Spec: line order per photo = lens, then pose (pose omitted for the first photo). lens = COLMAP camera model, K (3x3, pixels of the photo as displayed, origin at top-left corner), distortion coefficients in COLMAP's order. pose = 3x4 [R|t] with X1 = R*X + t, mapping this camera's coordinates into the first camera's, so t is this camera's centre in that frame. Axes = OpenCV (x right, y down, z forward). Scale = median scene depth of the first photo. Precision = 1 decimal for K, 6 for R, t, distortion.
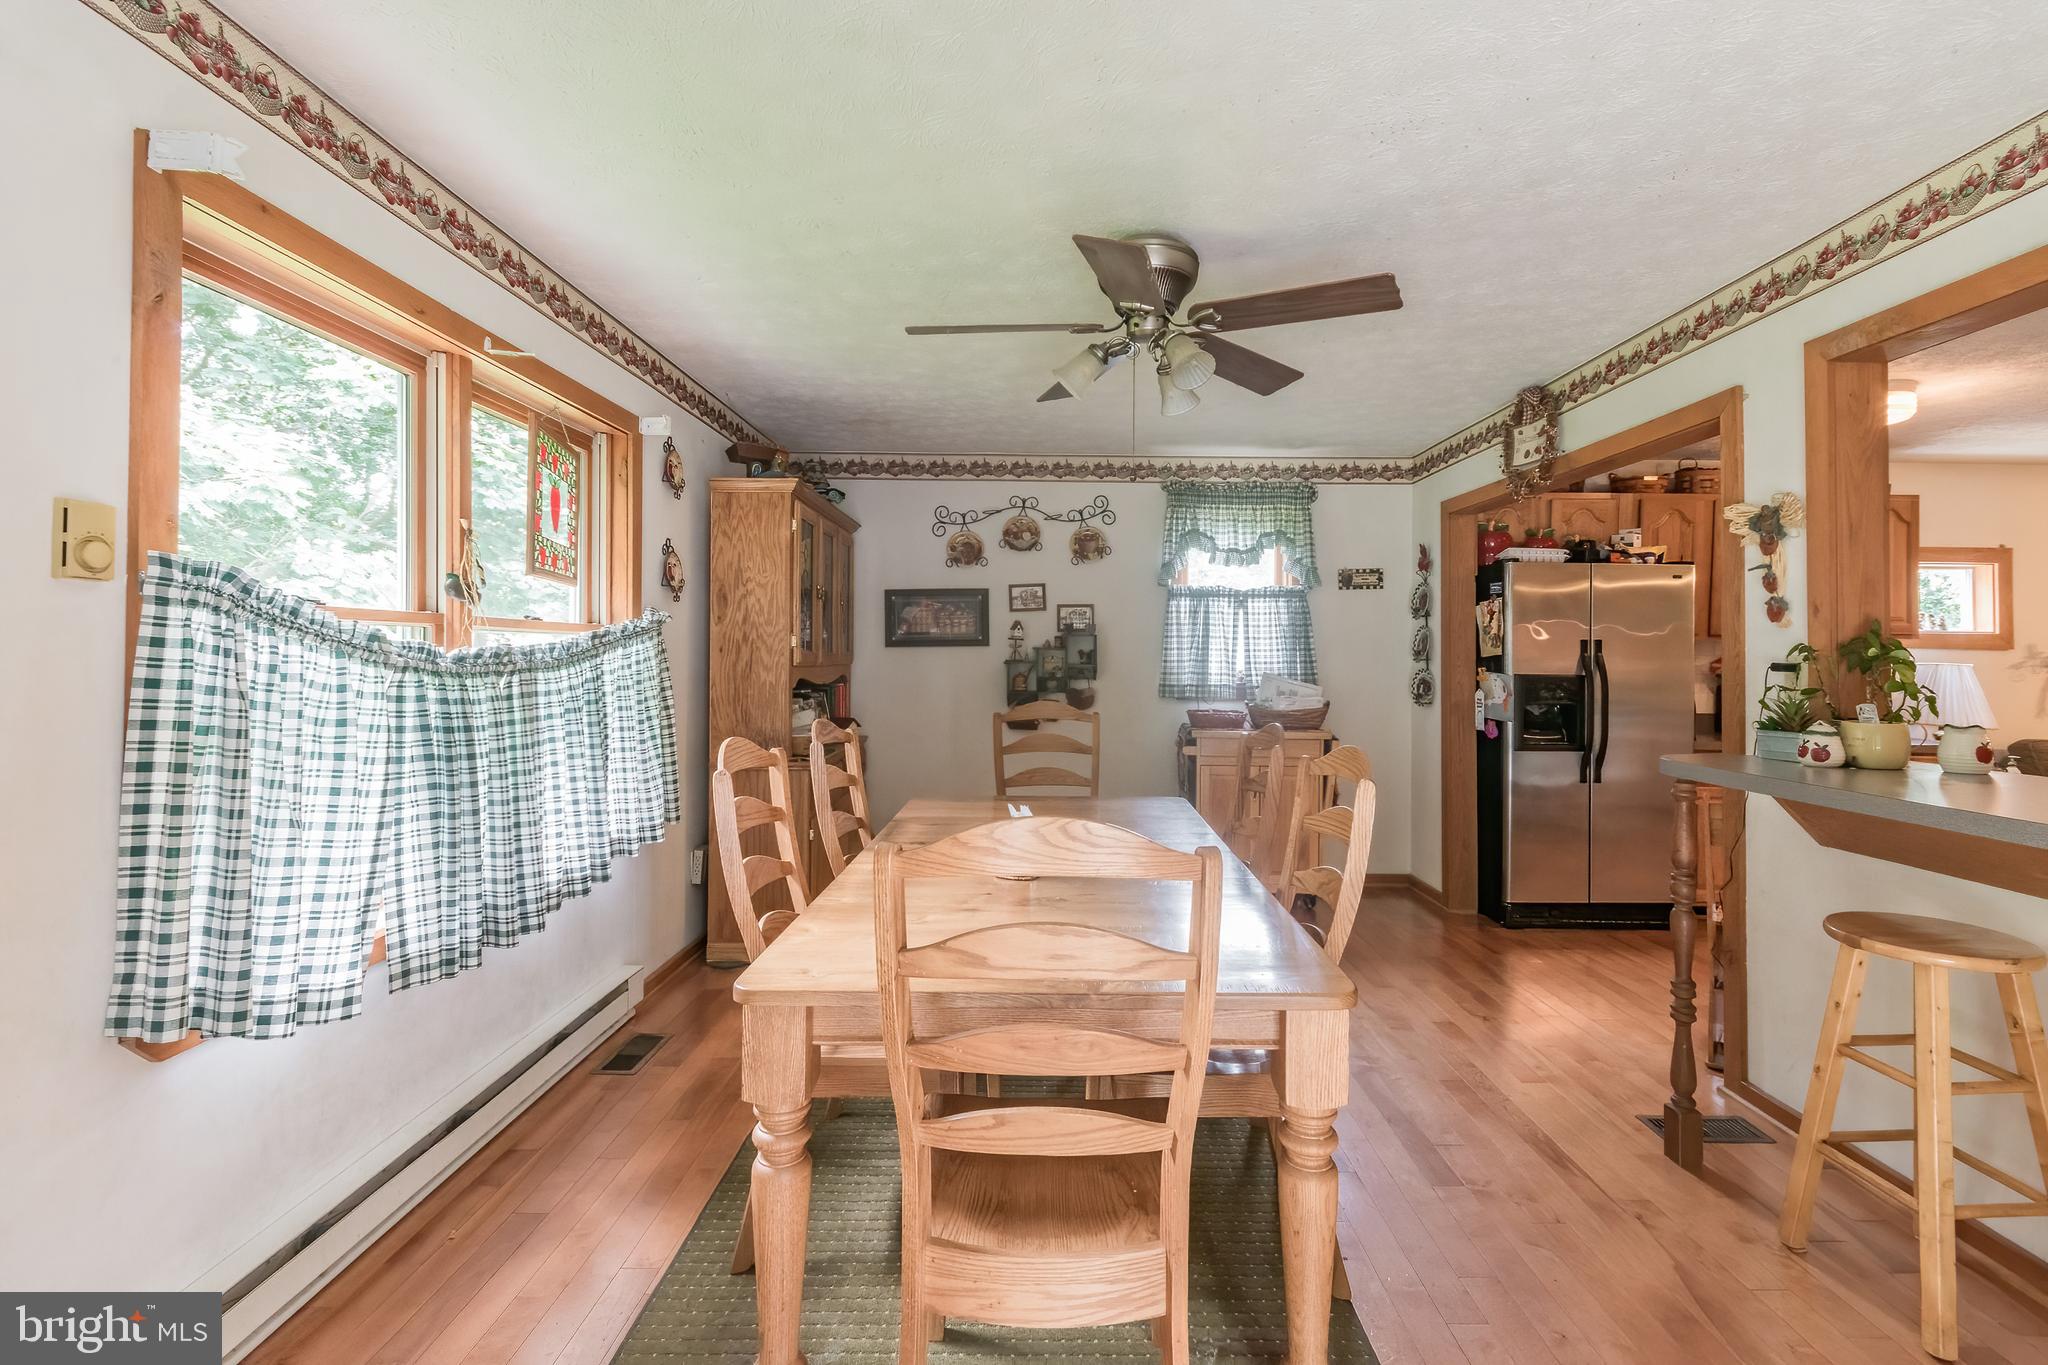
lens RADIAL K [[921.5, 0, 1029.8], [0, 921.5, 643.4], [0, 0, 1]] dist [0.000584, 0.000358]
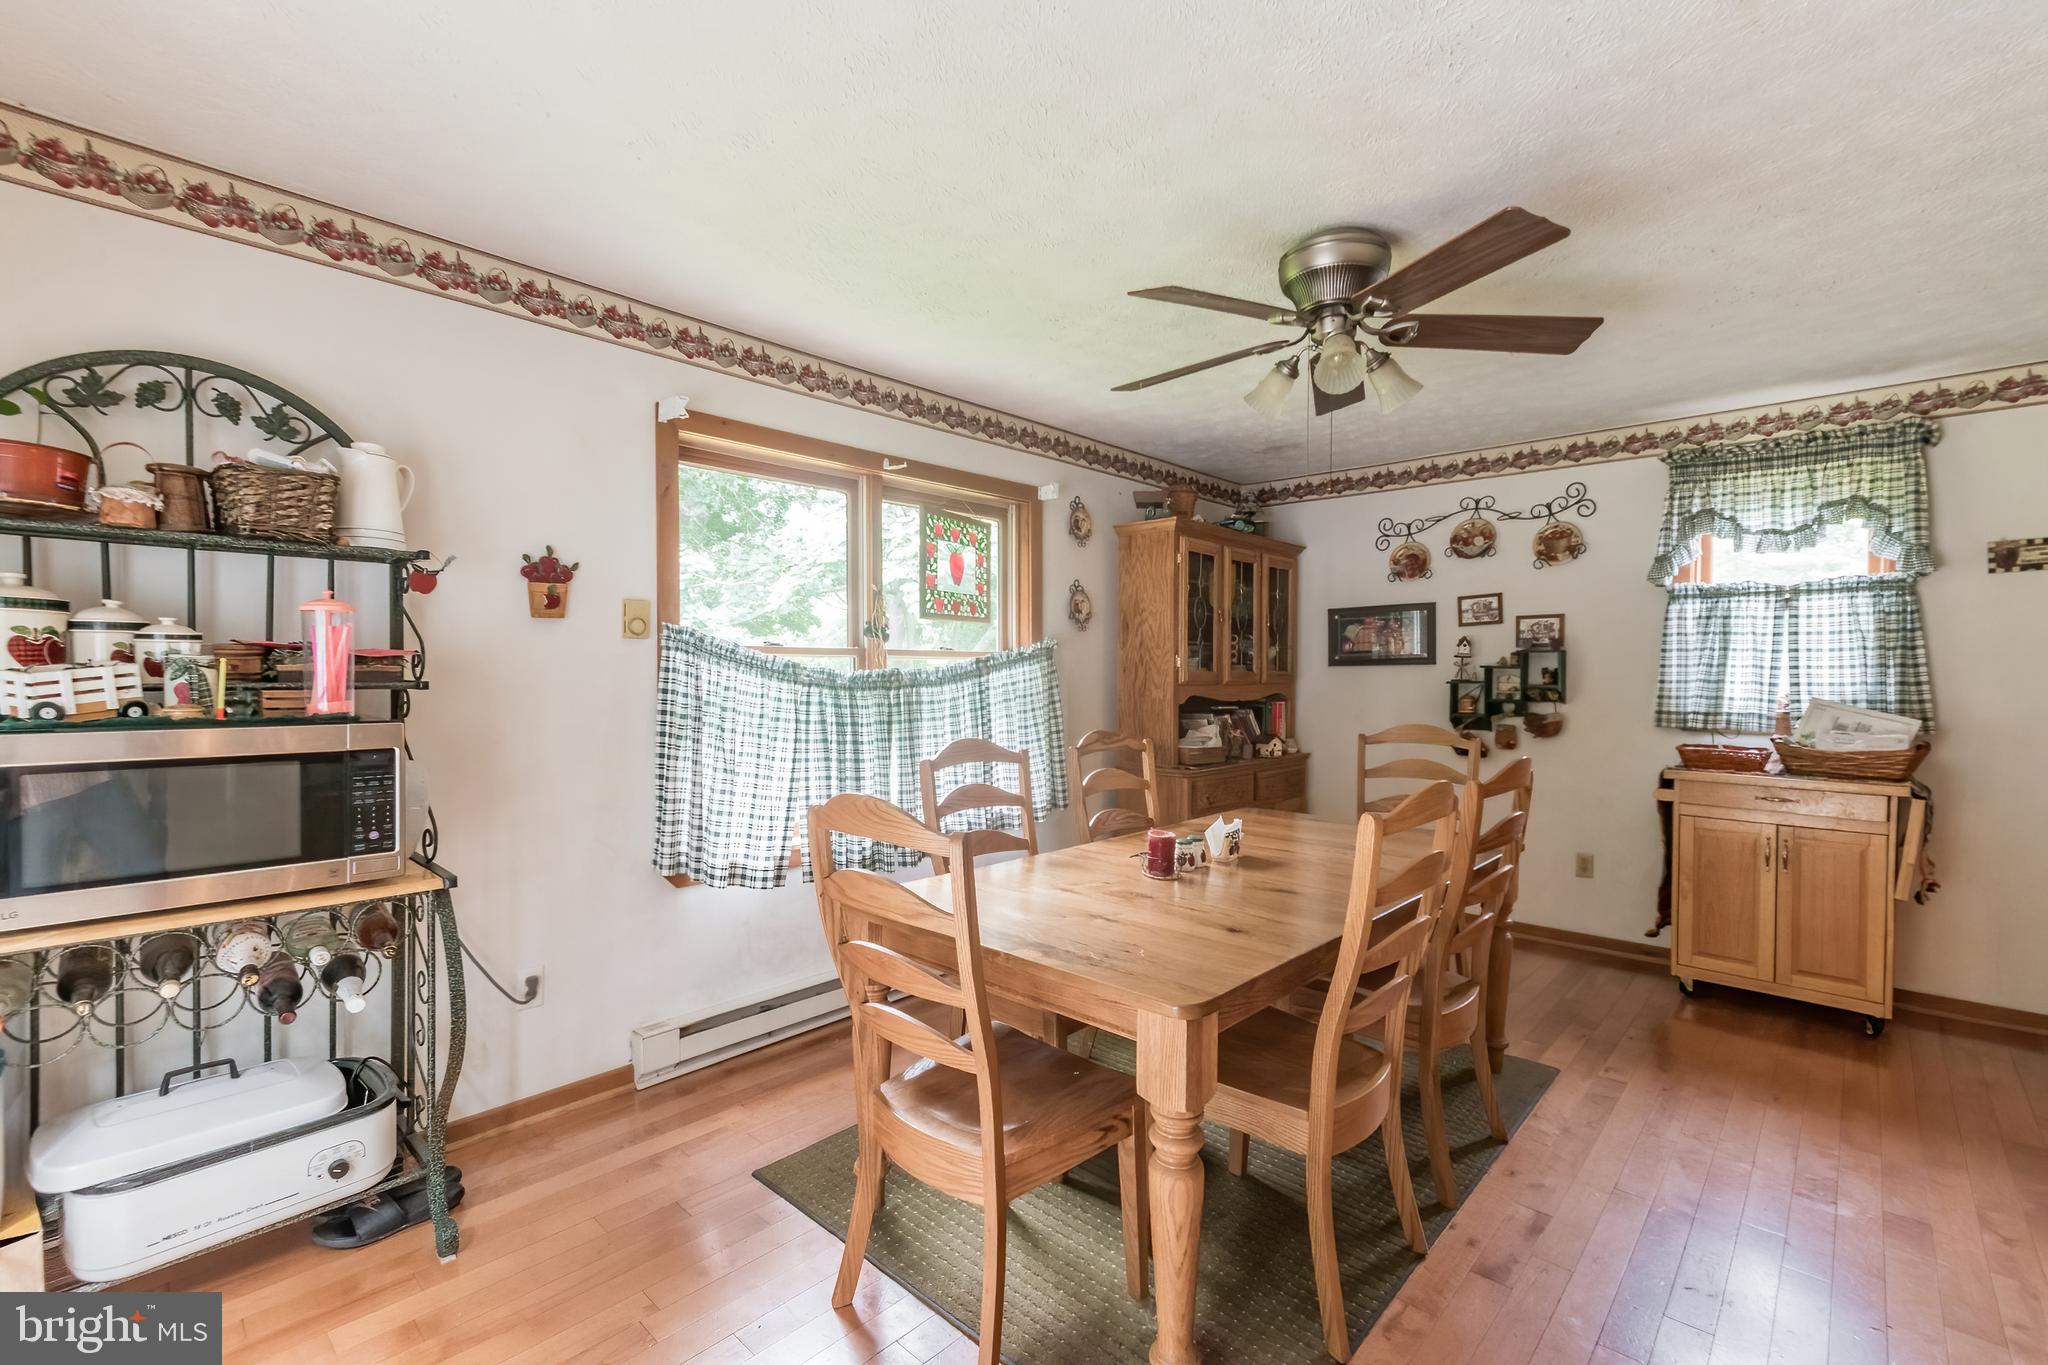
lens RADIAL K [[914.3, 0, 1009.2], [0, 914.3, 687.0], [0, 0, 1]] dist [0.001703, -0.000051]
pose [[0.712877, 0.008006, -0.701243, 0.300274], [0.011267, 0.999675, 0.022867, -0.000252], [0.701198, -0.024202, 0.712556, 0.047719]]
